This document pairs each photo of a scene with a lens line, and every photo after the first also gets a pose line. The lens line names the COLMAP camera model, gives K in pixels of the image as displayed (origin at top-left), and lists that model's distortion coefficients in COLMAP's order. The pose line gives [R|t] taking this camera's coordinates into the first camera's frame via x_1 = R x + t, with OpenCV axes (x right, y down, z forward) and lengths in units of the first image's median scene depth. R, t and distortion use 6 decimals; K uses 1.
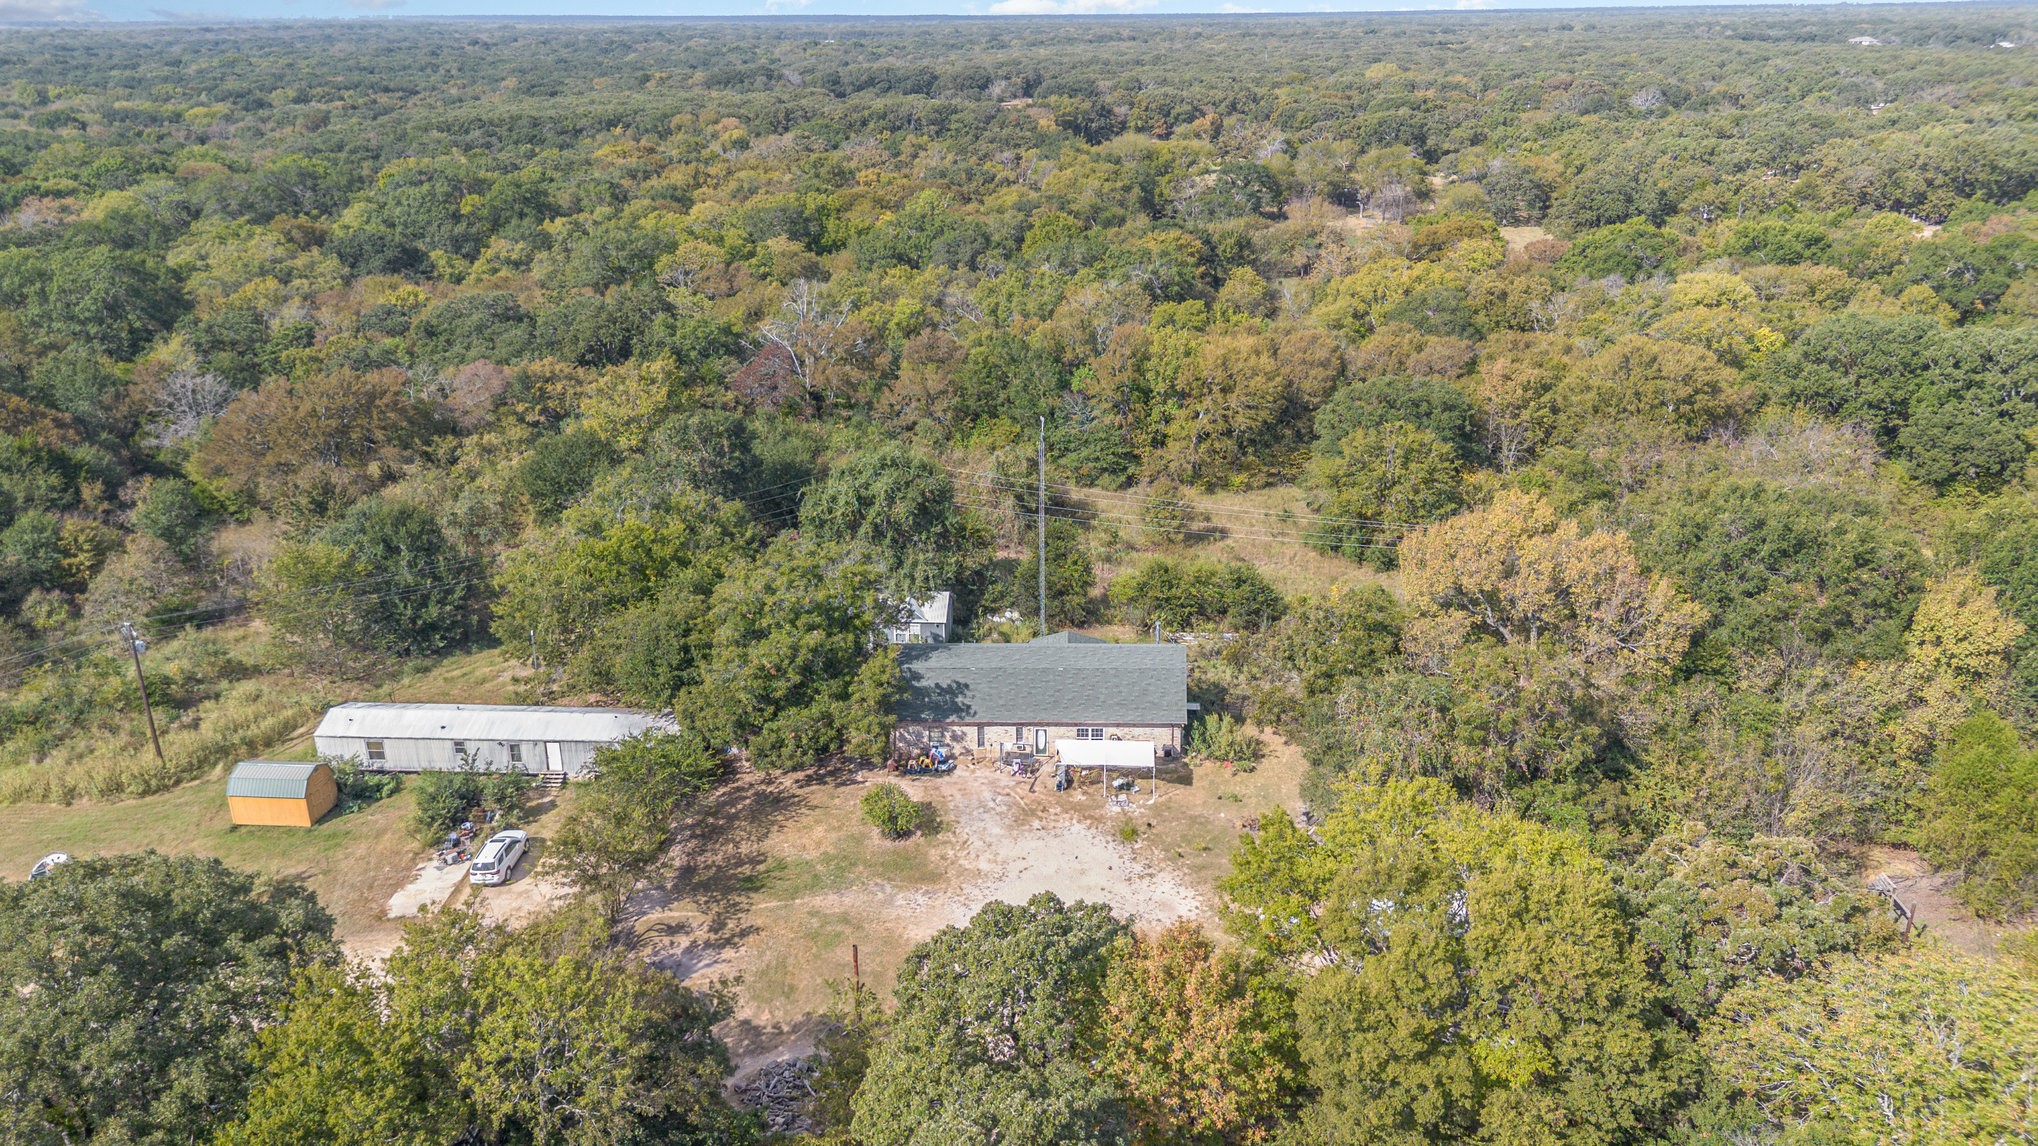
lens RADIAL K [[1456.4, 0, 1023.1], [0, 1456.4, 580.7], [0, 0, 1]] dist [0.066313, -0.066524]
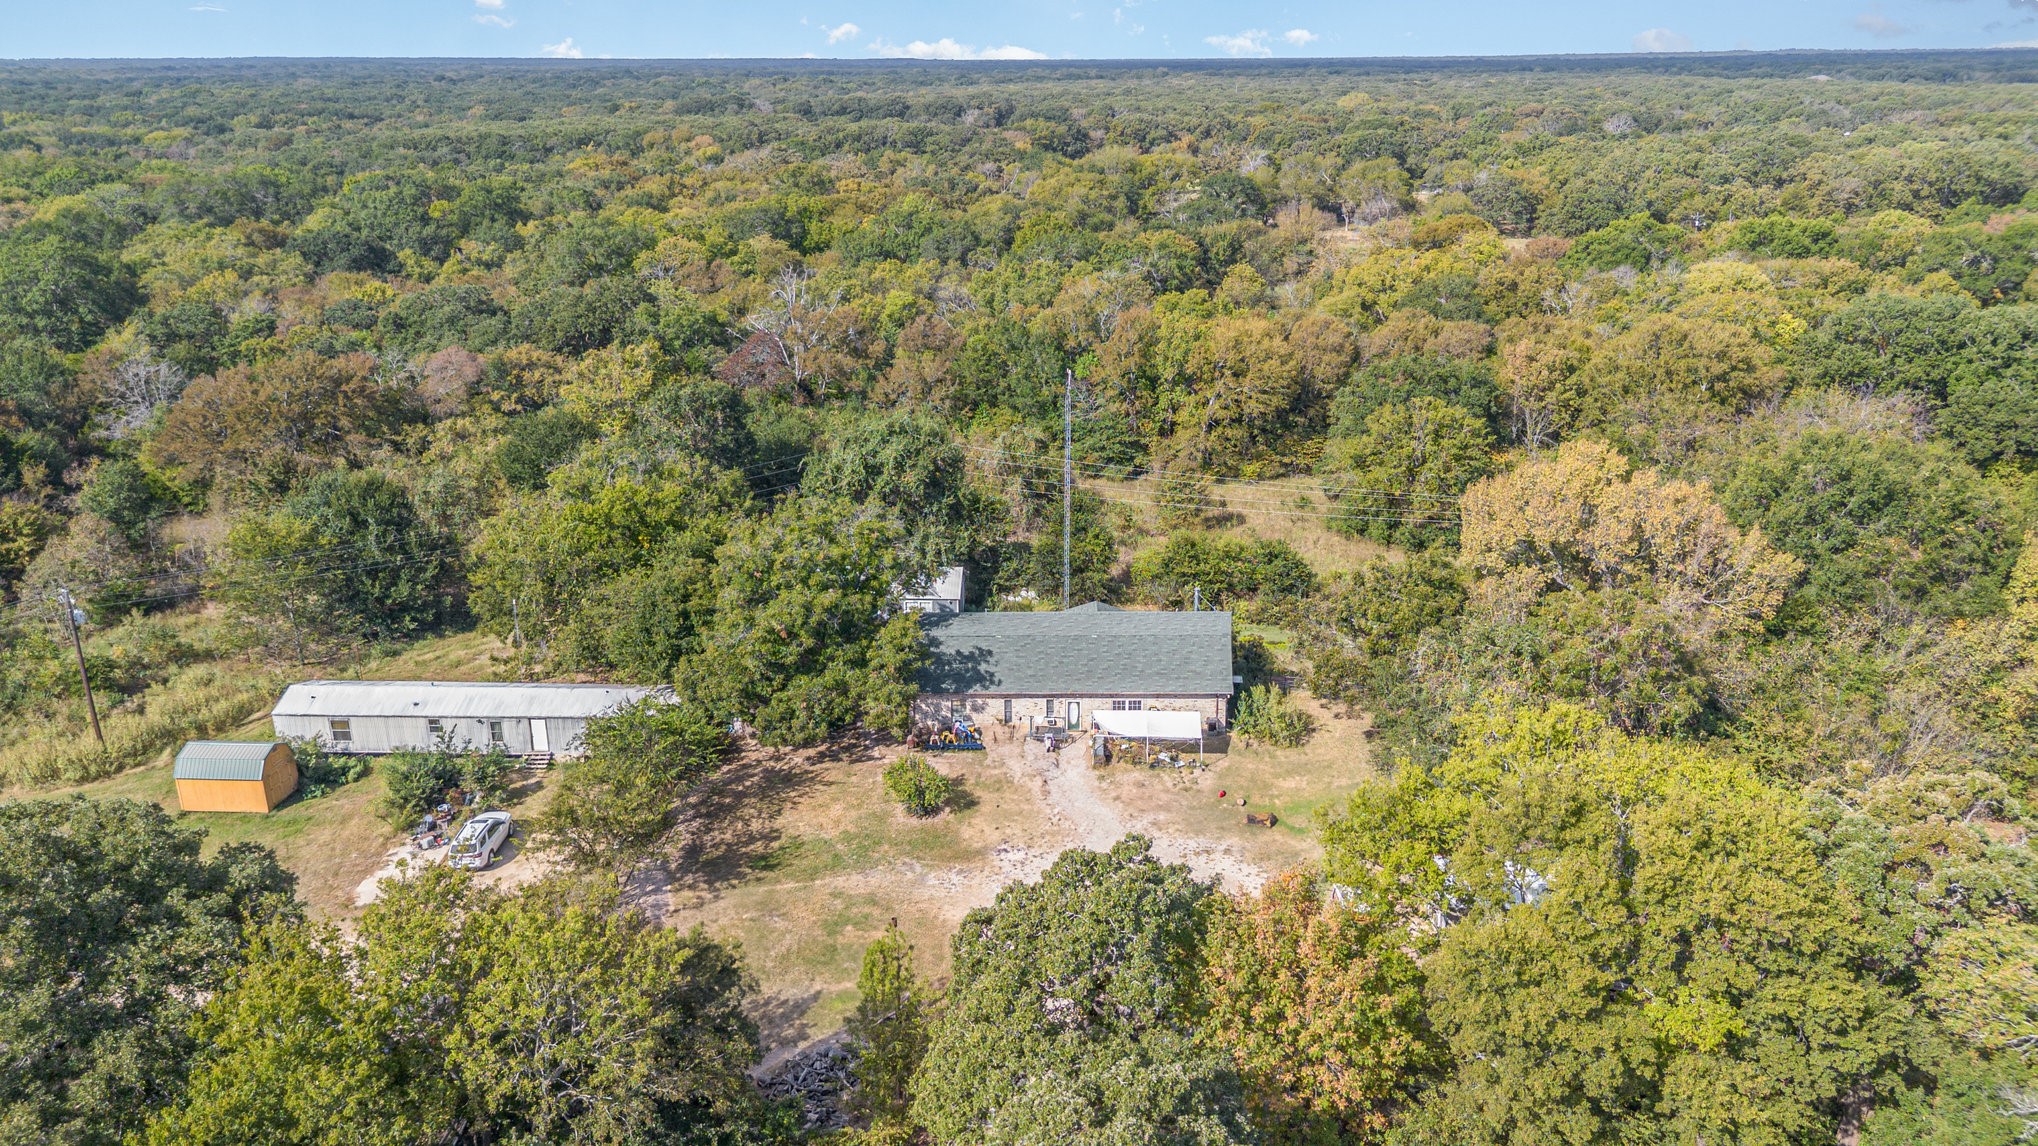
lens RADIAL K [[1456.4, 0, 1024.1], [0, 1456.4, 580.7], [0, 0, 1]] dist [0.066313, -0.066524]
pose [[0.999735, -0.004954, 0.022487, -0.025787], [0.005552, 0.999630, -0.026612, 0.032817], [-0.022347, 0.026730, 0.999393, 0.053607]]
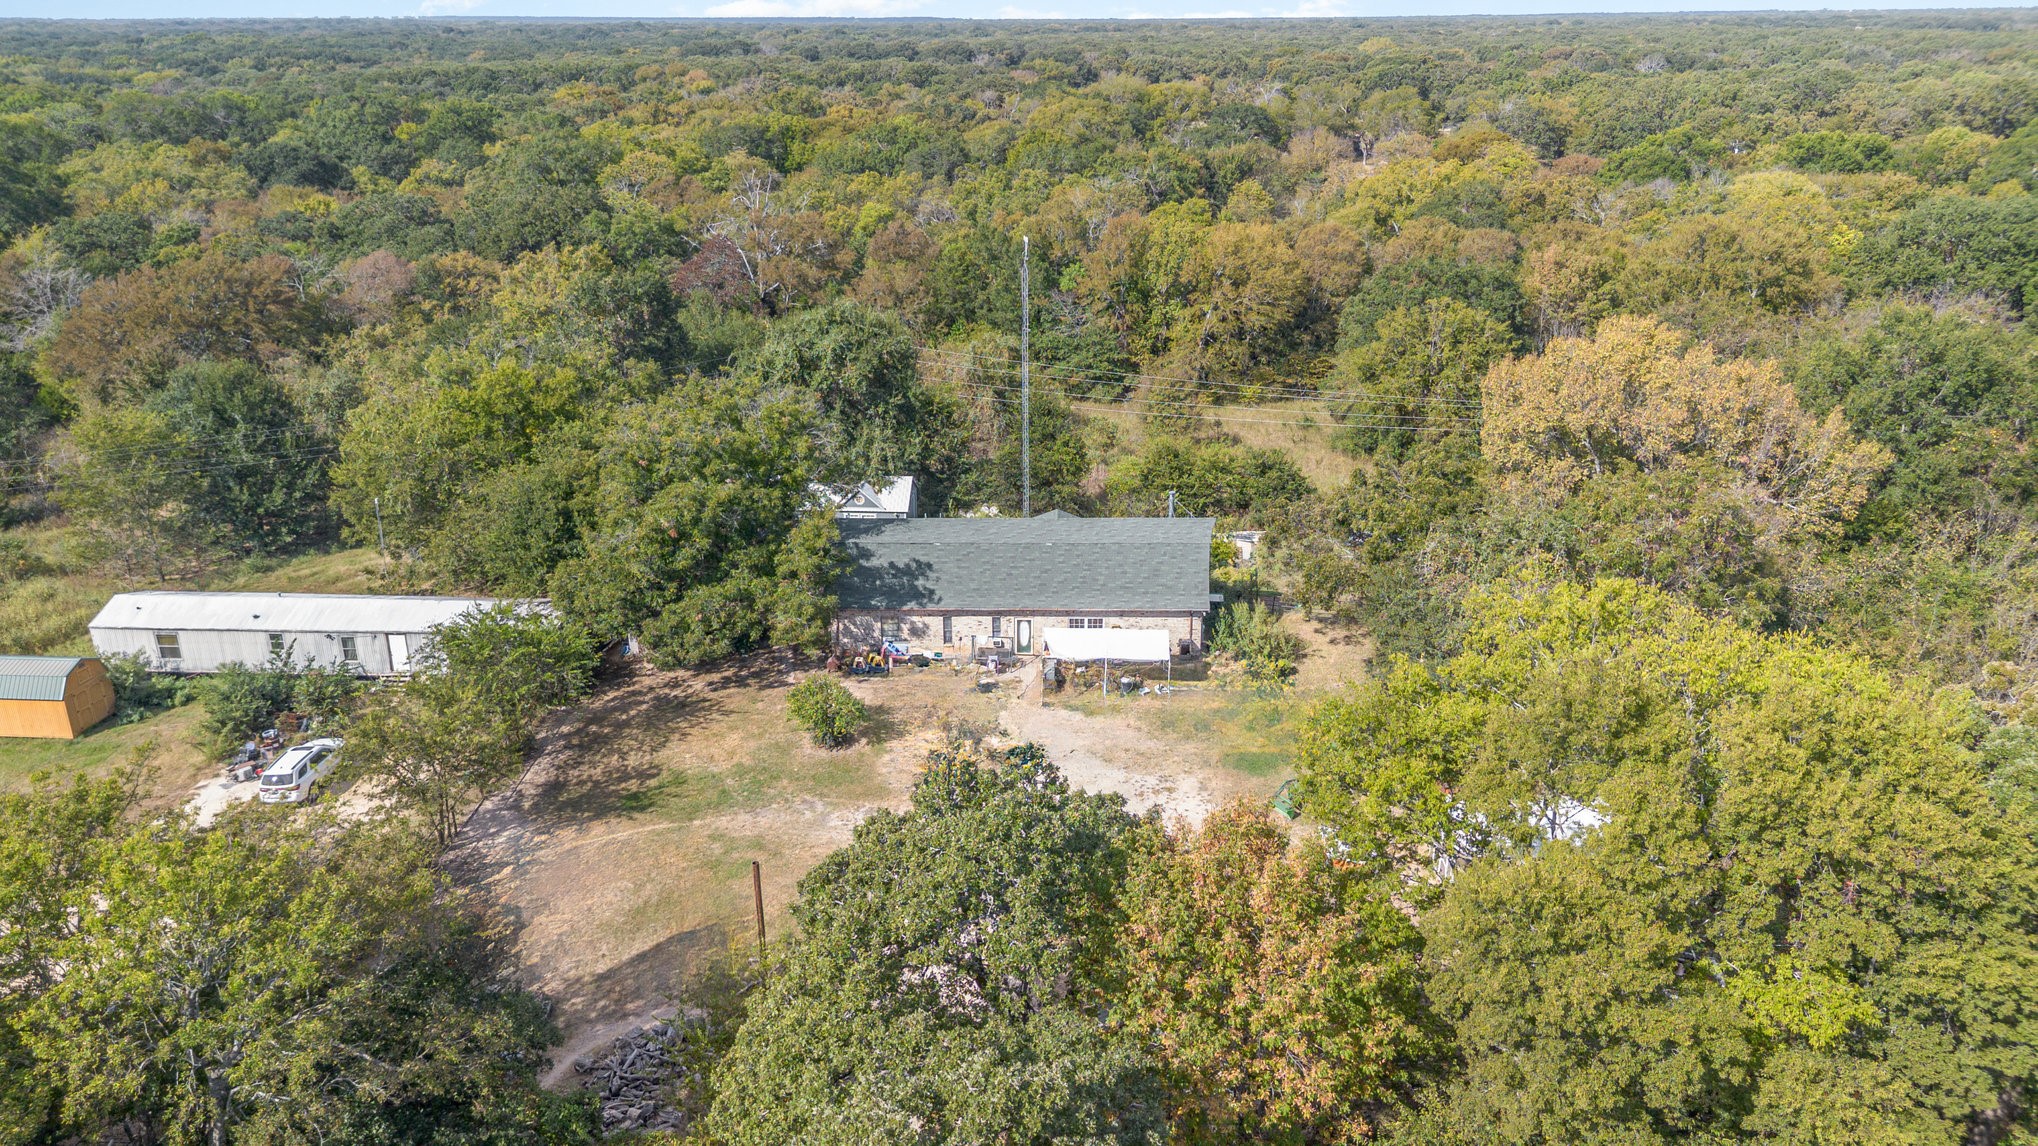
lens RADIAL K [[1456.4, 0, 1024.3], [0, 1456.4, 584.2], [0, 0, 1]] dist [0.066313, -0.066524]
pose [[0.999938, 0.000235, 0.011173, 0.002470], [-0.000225, 1.000000, -0.000863, 0.054975], [-0.011173, 0.000861, 0.999937, 0.141537]]
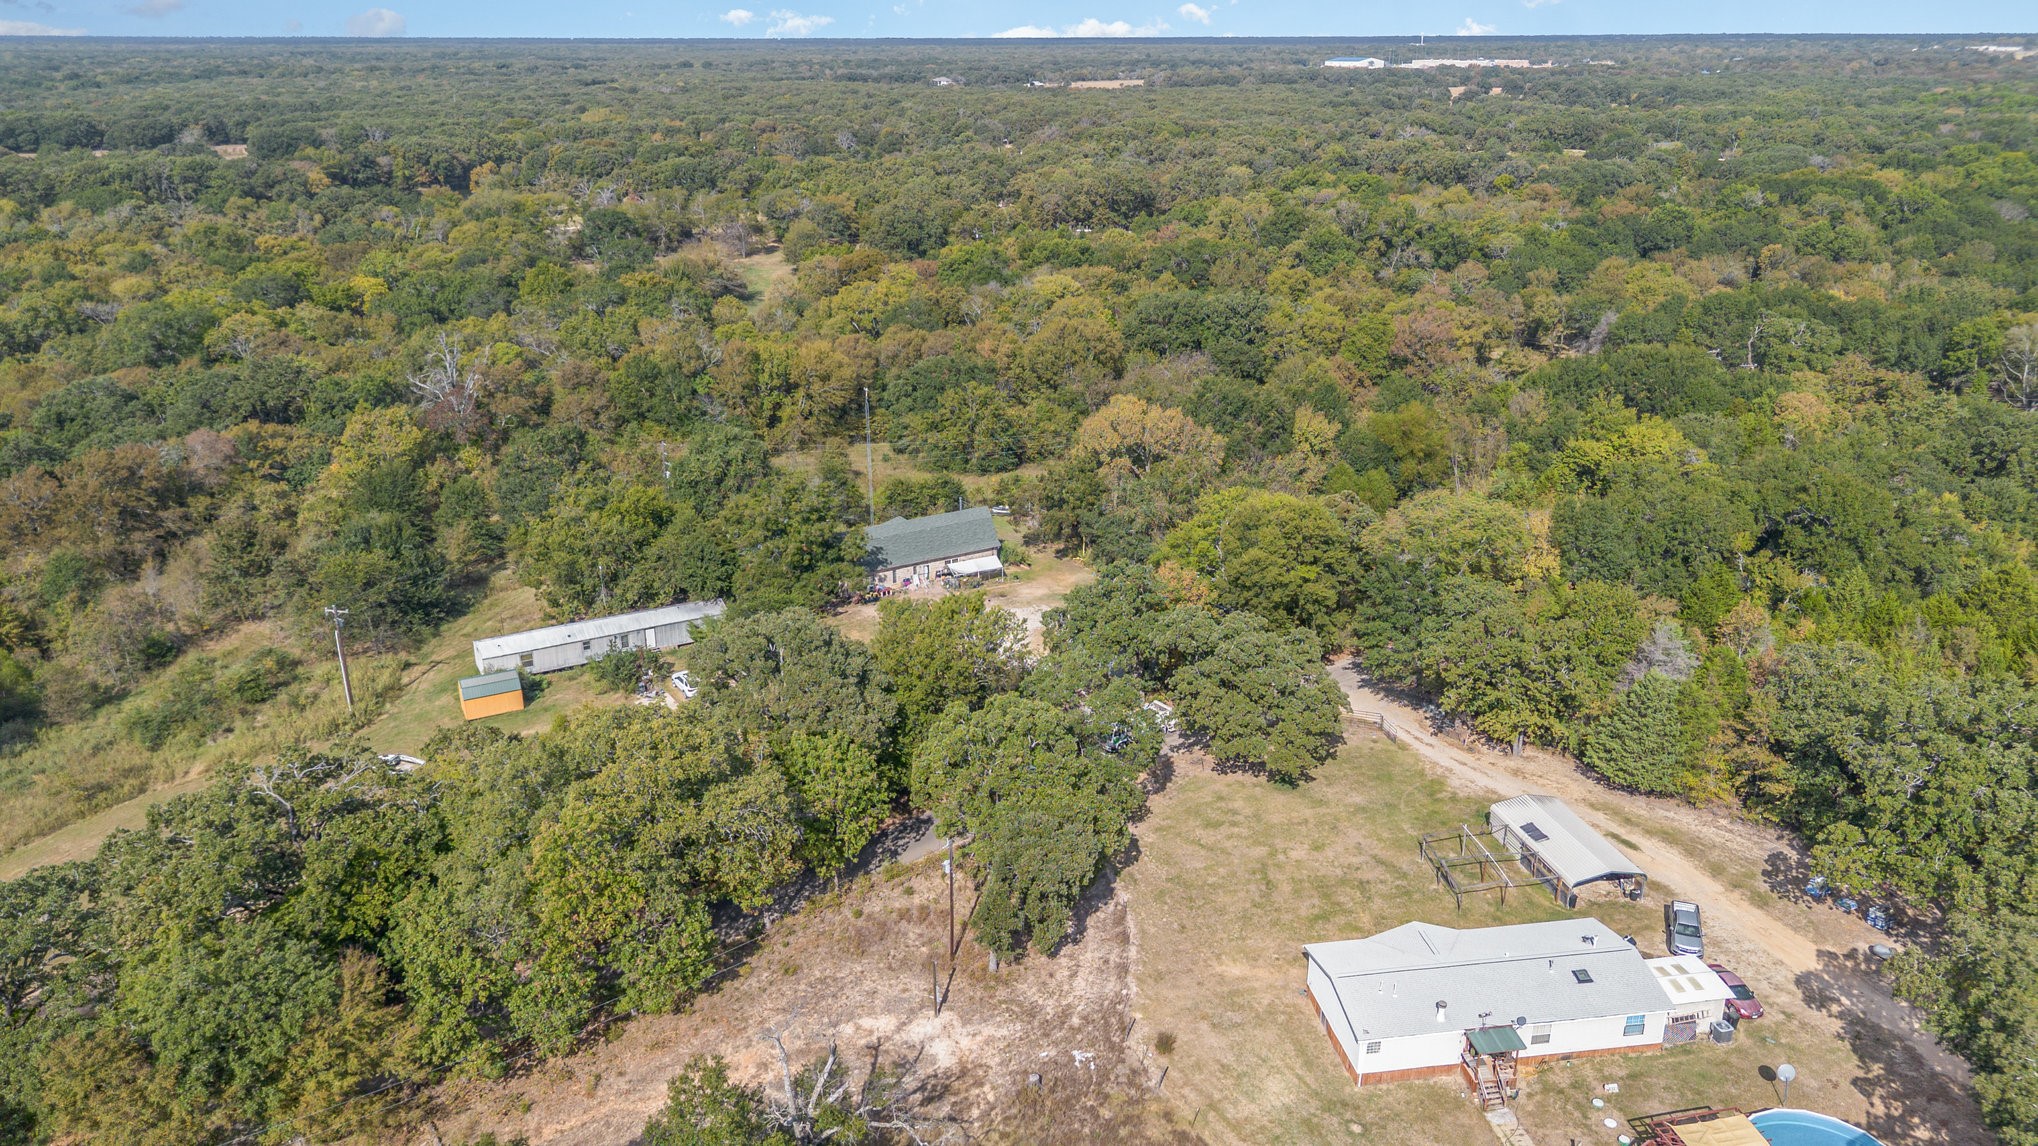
lens RADIAL K [[1456.4, 0, 1036.0], [0, 1456.4, 570.2], [0, 0, 1]] dist [0.066313, -0.066524]
pose [[0.837856, -0.181273, 0.514914, -0.500496], [0.192394, 0.980789, 0.032224, 0.051213], [-0.510863, 0.072068, 0.856636, -0.349400]]
